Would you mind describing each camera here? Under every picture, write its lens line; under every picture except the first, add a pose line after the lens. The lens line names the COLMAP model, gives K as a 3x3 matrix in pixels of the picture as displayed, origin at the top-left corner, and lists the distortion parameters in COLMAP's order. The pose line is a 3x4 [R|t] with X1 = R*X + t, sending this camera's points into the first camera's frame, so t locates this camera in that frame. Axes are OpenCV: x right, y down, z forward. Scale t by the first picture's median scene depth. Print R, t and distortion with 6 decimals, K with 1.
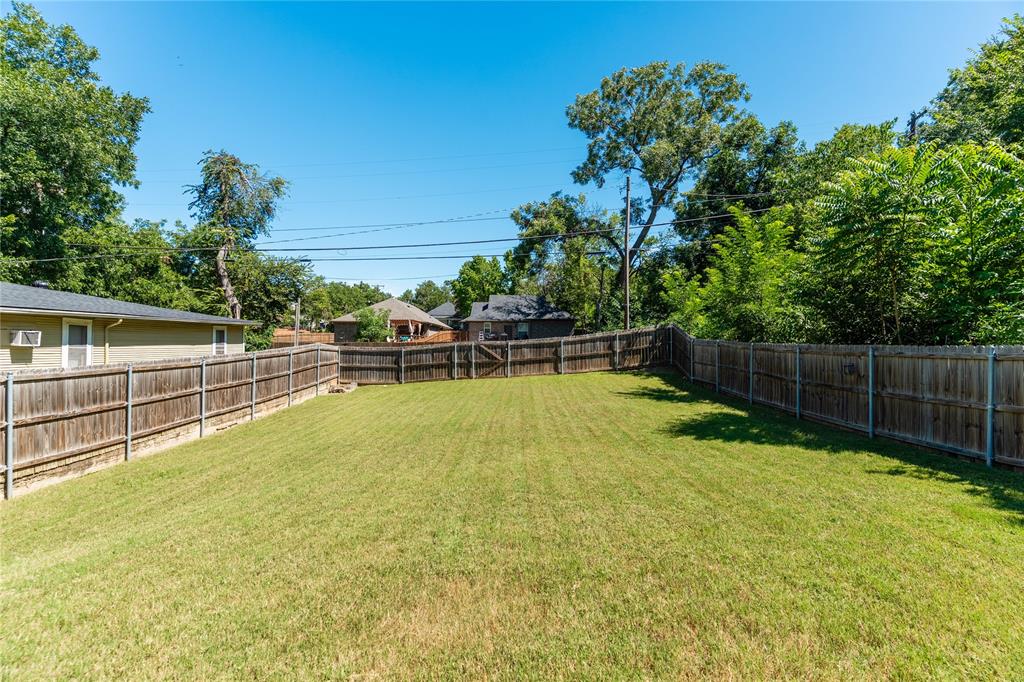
lens RADIAL K [[484.9, 0, 512.0], [0, 484.9, 340.6], [0, 0, 1]] dist [0.001529, -0.001097]
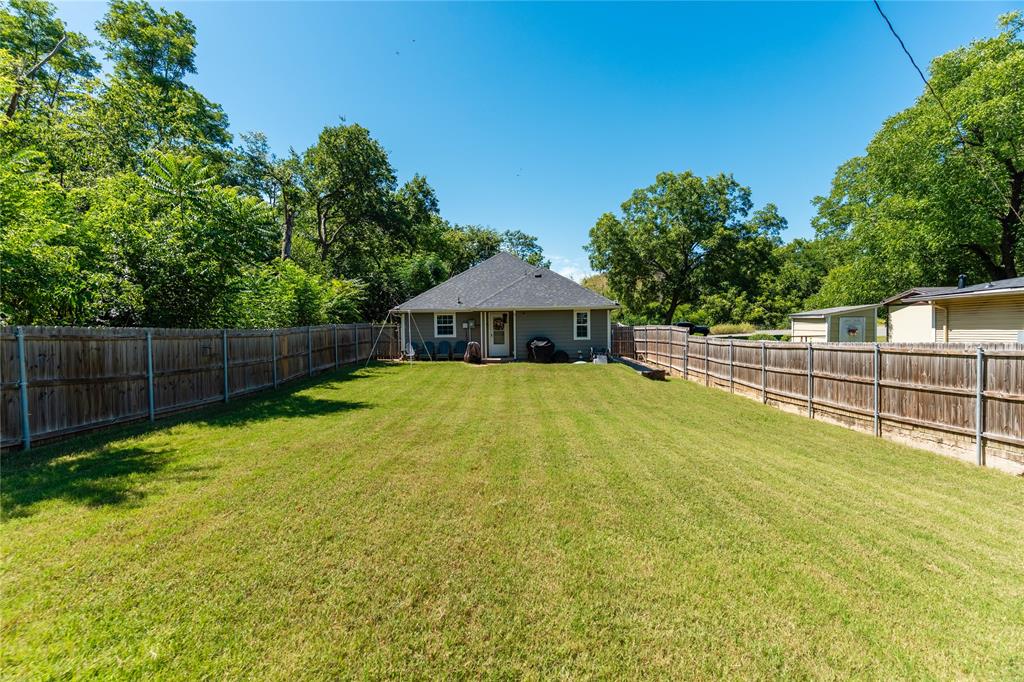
lens RADIAL K [[484.9, 0, 511.9], [0, 484.9, 340.6], [0, 0, 1]] dist [0.001529, -0.001097]
pose [[-0.999892, 0.003898, 0.014159, -0.013865], [0.004105, 0.999884, 0.014651, 0.020614], [-0.014101, 0.014708, -0.999792, 1.975109]]
